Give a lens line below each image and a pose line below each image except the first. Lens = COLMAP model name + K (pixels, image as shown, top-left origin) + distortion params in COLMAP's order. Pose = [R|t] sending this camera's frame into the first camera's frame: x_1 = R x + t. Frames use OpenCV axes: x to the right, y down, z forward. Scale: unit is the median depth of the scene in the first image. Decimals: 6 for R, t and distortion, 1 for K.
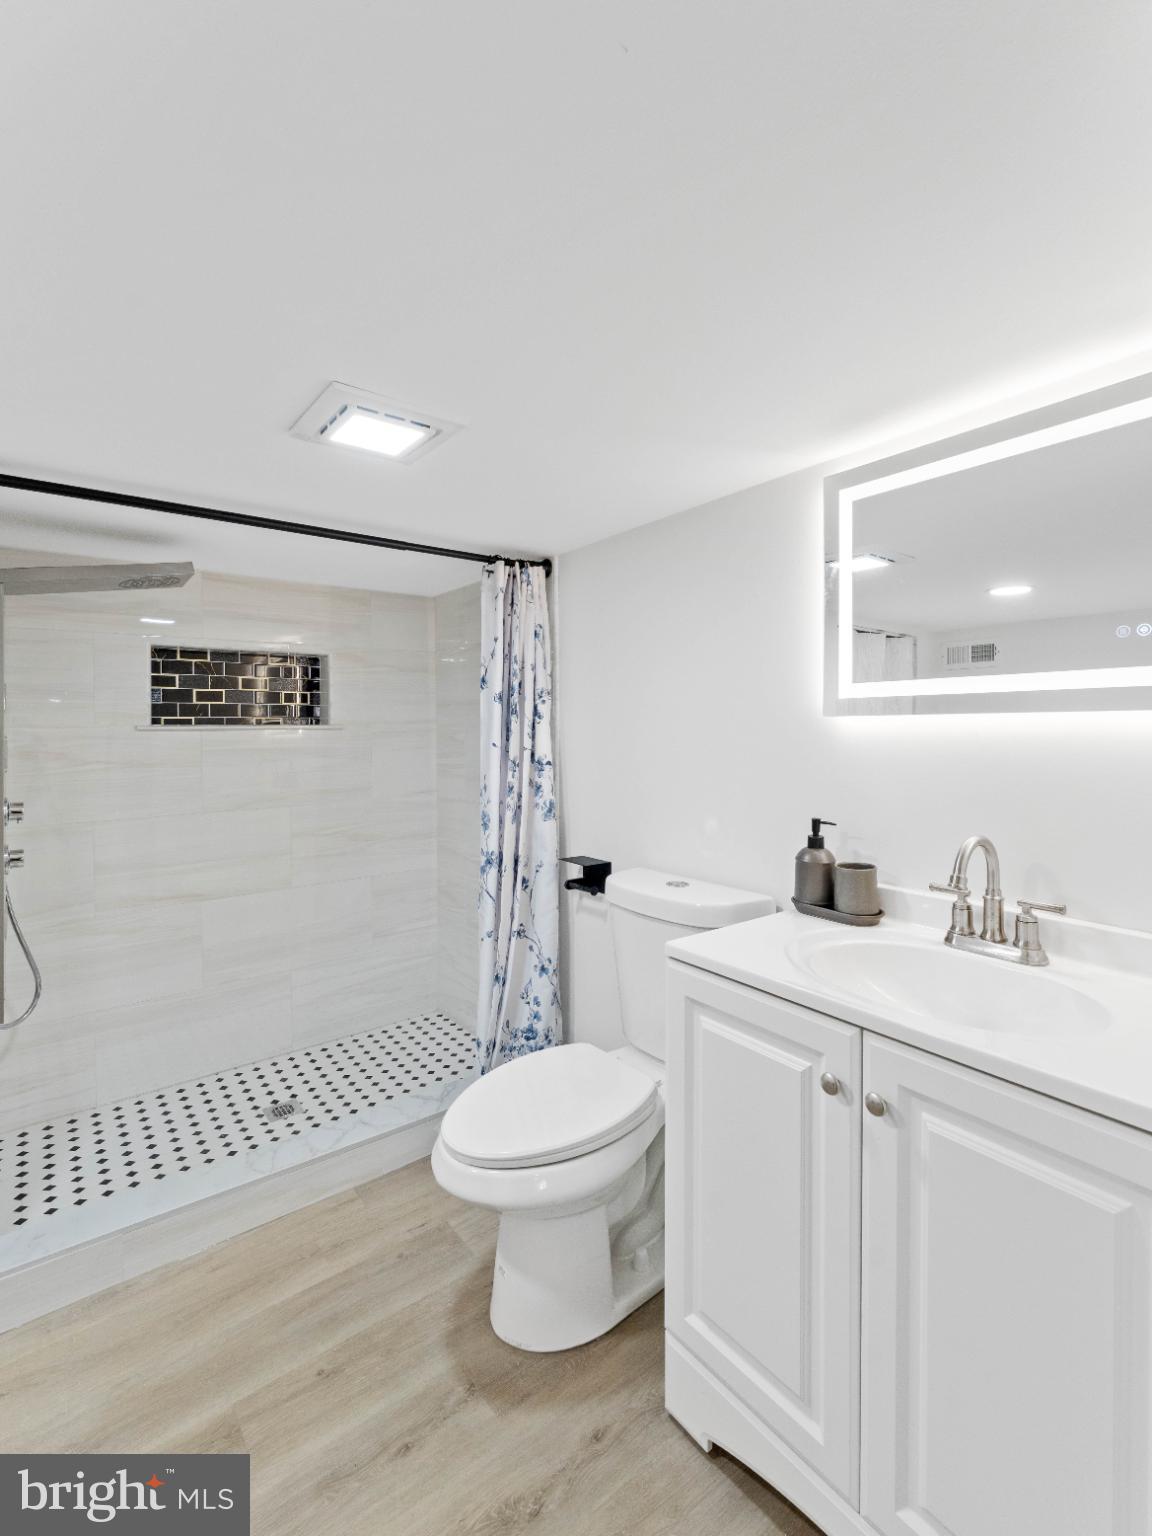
lens RADIAL K [[707.4, 0, 570.1], [0, 707.4, 727.6], [0, 0, 1]] dist [0.001788, 0.000150]
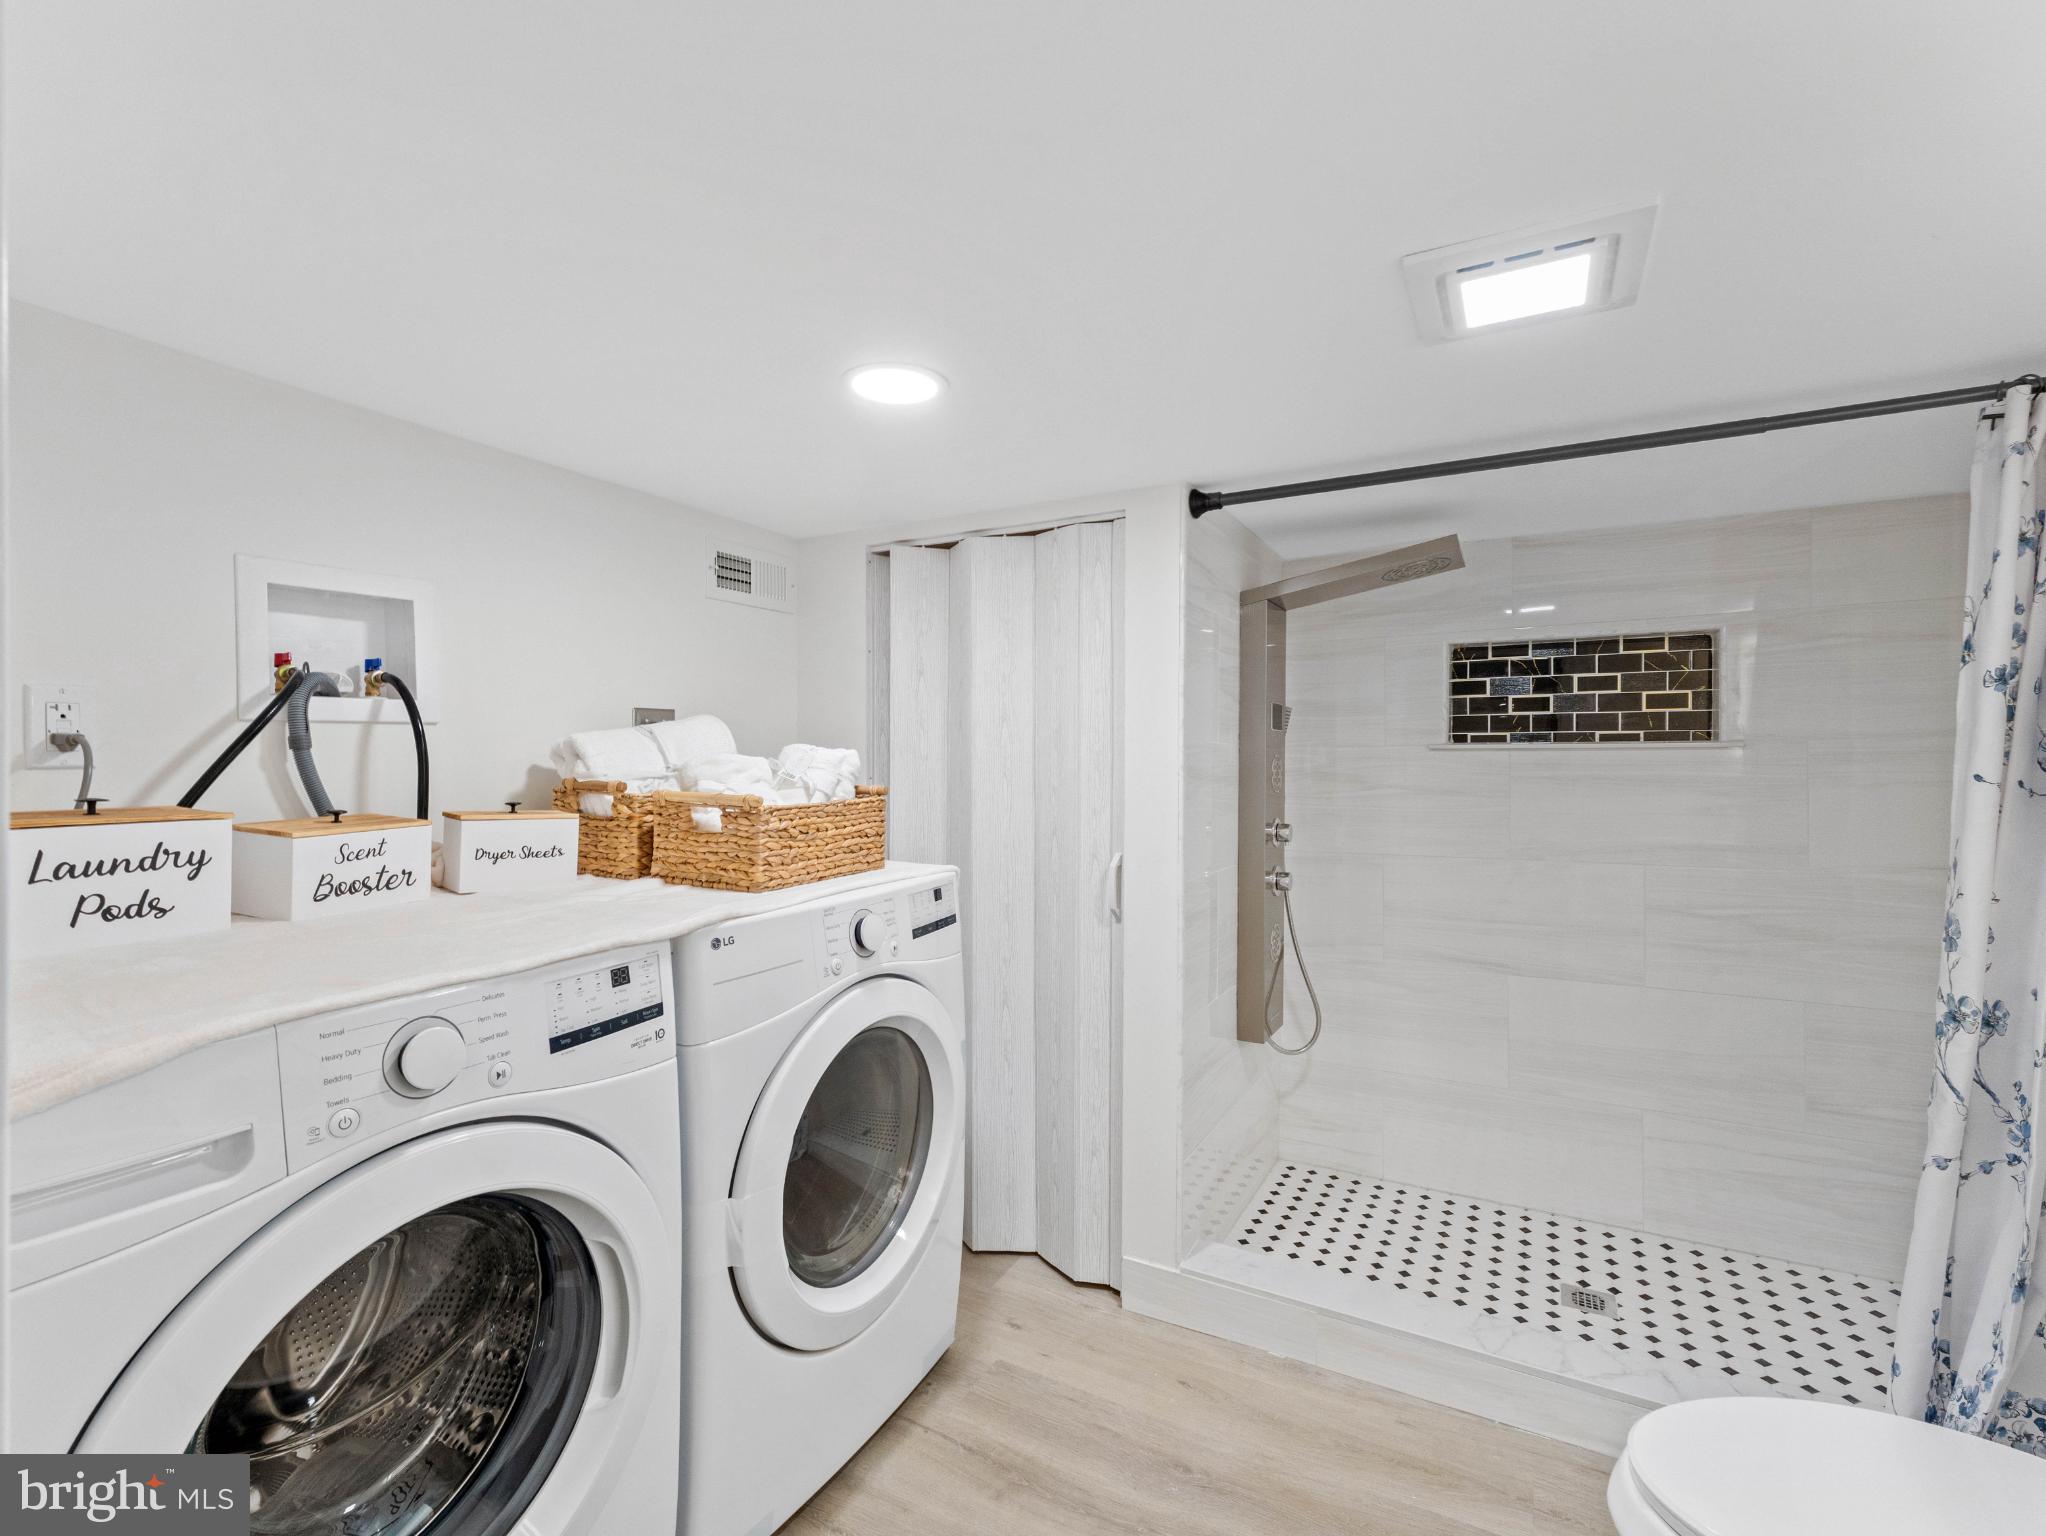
lens RADIAL K [[918.1, 0, 1017.7], [0, 918.1, 768.1], [0, 0, 1]] dist [0.001042, -0.001454]
pose [[0.393351, 0.016188, -0.919246, 0.179467], [0.004530, 0.999799, 0.019545, 0.001765], [0.919377, -0.011852, 0.393199, 0.134281]]
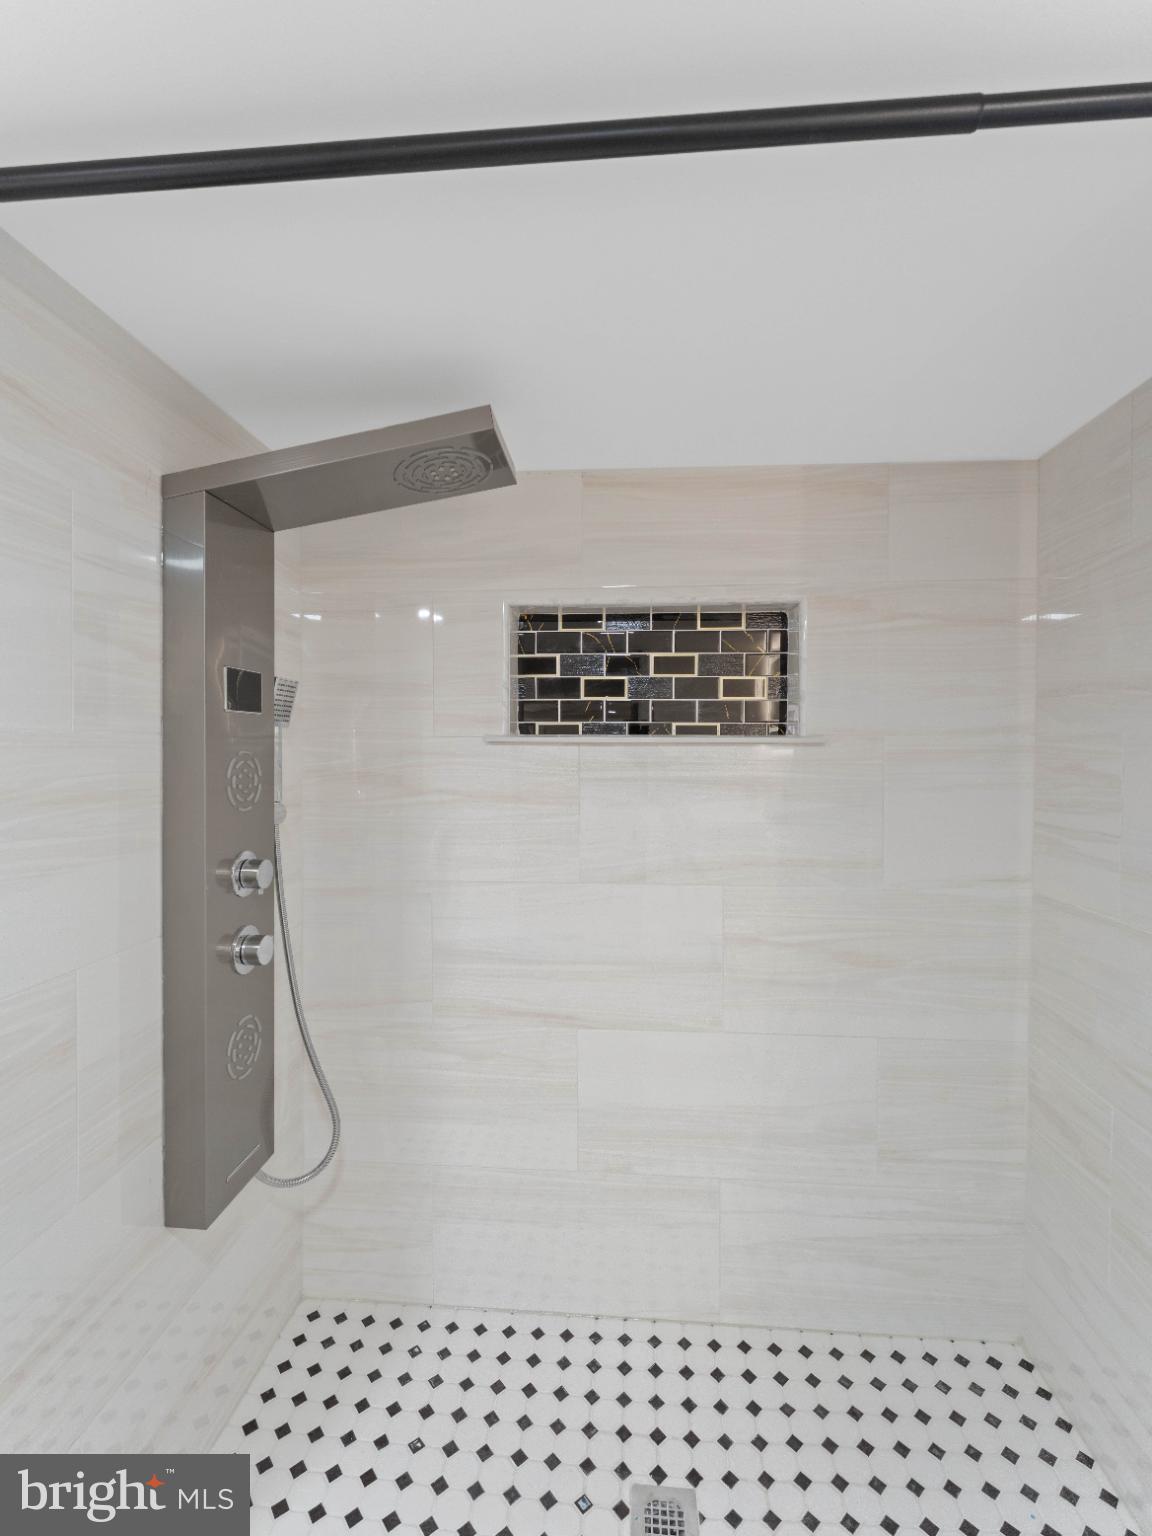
lens RADIAL K [[707.4, 0, 573.1], [0, 707.4, 760.9], [0, 0, 1]] dist [0.001788, 0.000150]
pose [[0.744775, 0.030003, -0.666640, -0.131817], [-0.005564, 0.999233, 0.038755, -0.005429], [0.667292, -0.025155, 0.744371, 0.569256]]
